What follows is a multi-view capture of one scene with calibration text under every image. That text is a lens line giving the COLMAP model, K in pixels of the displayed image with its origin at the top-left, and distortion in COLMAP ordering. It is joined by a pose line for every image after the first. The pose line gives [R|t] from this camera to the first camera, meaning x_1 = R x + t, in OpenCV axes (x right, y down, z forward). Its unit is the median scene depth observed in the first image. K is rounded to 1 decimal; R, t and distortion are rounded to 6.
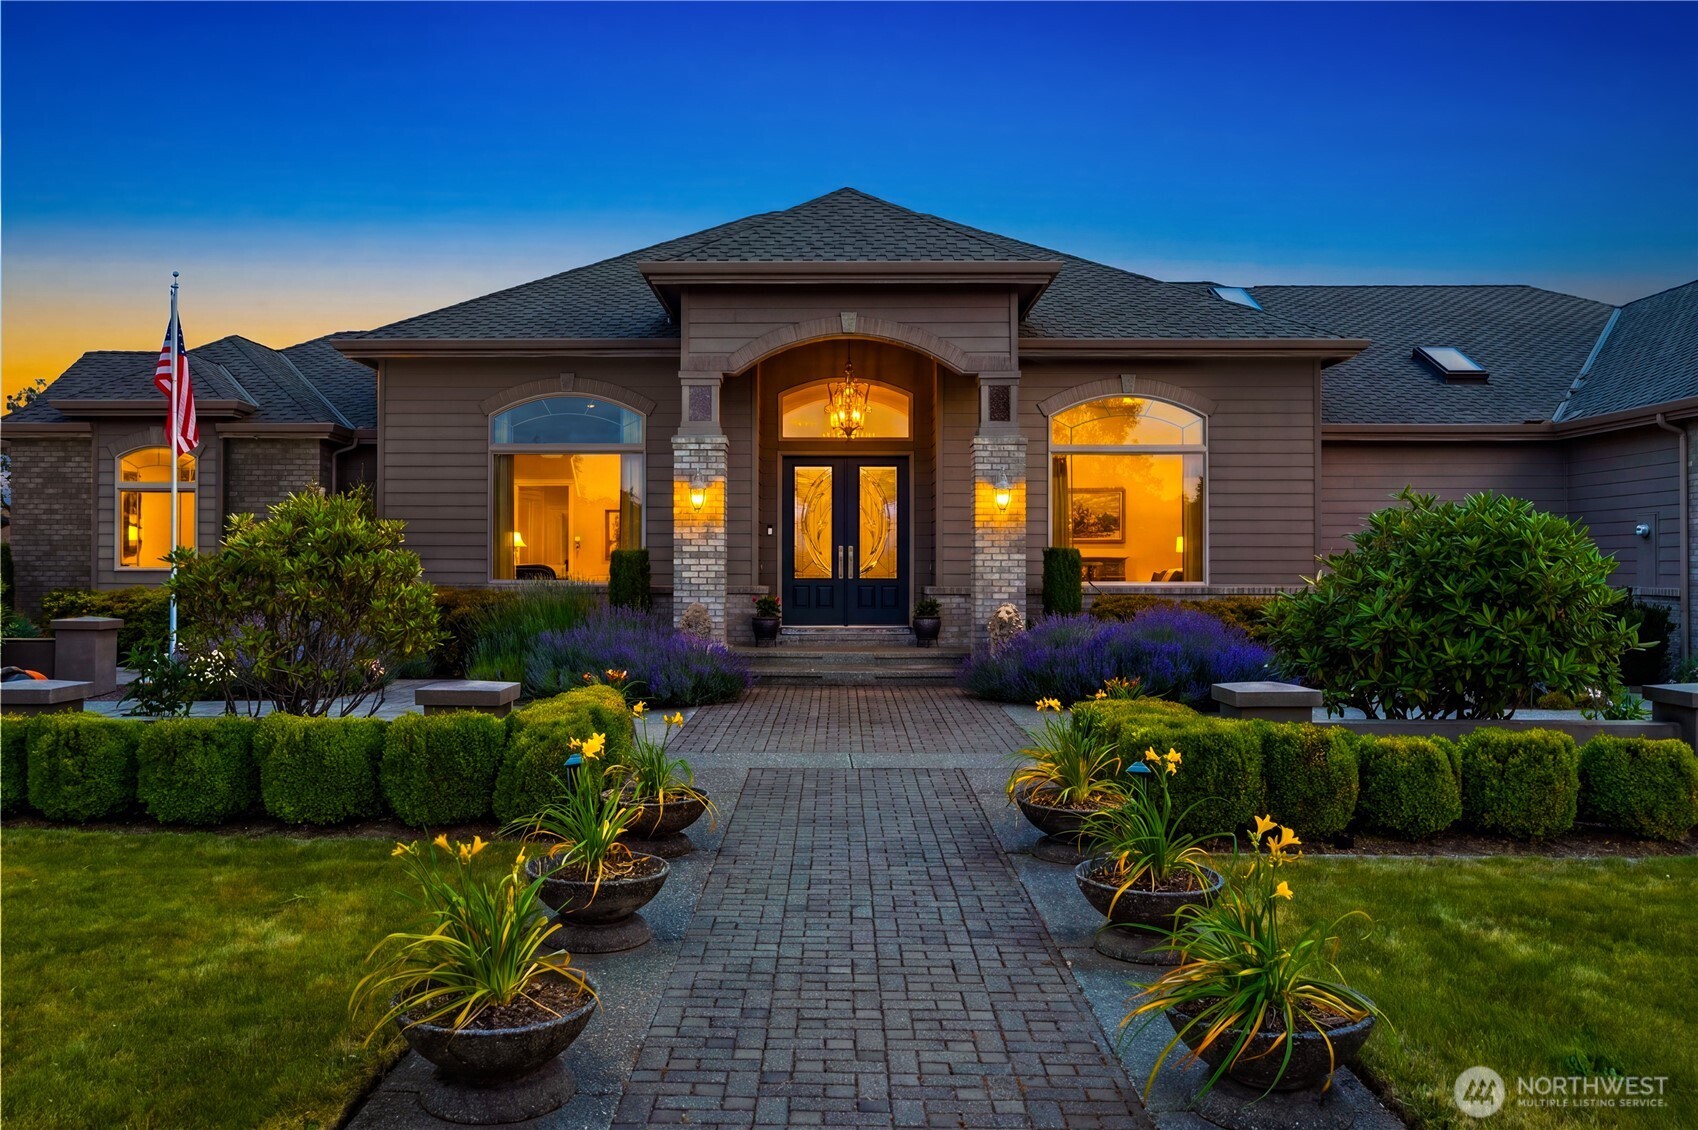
lens RADIAL K [[1386.6, 0, 849.0], [0, 1386.6, 565.0], [0, 0, 1]] dist [0.005416, 0.000755]
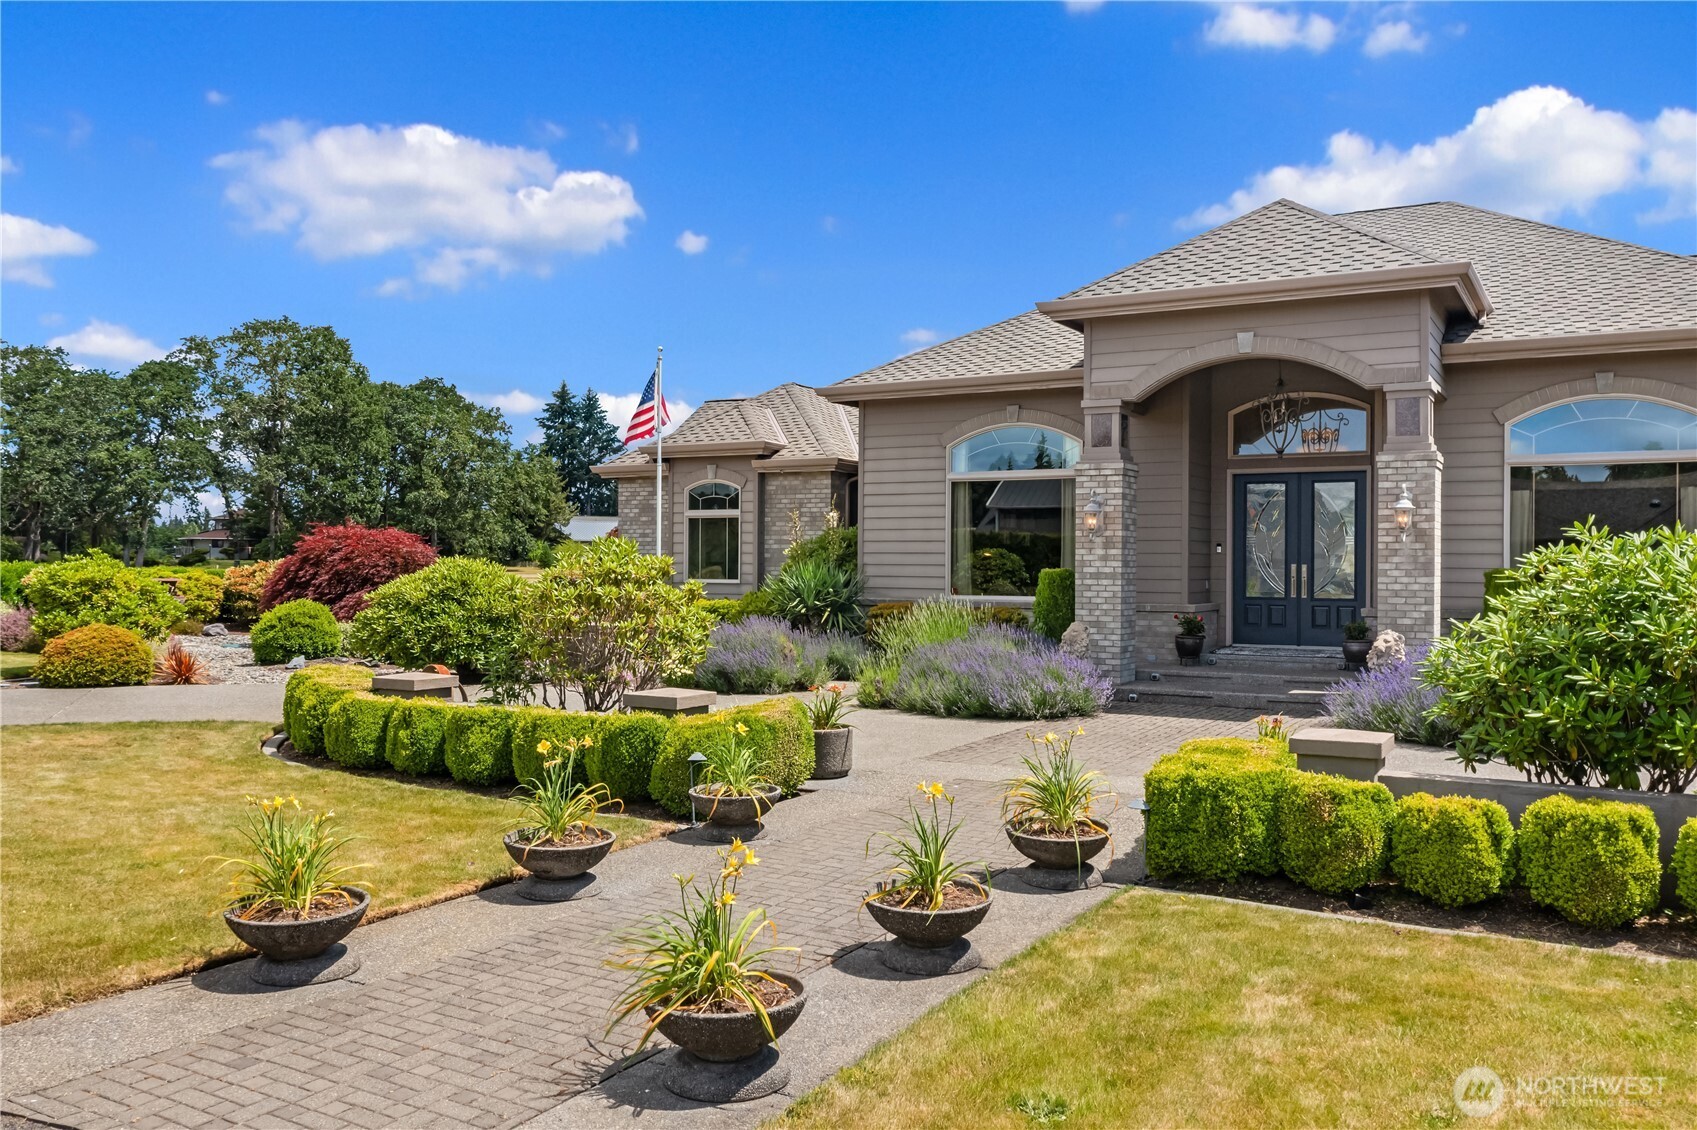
lens RADIAL K [[1385.8, 0, 848.5], [0, 1385.8, 565.0], [0, 0, 1]] dist [0.005416, 0.000755]
pose [[0.867452, 0.004384, -0.497502, 0.248556], [-0.005034, 0.999987, 0.000035, -0.014396], [0.497496, 0.002474, 0.867463, -0.000820]]
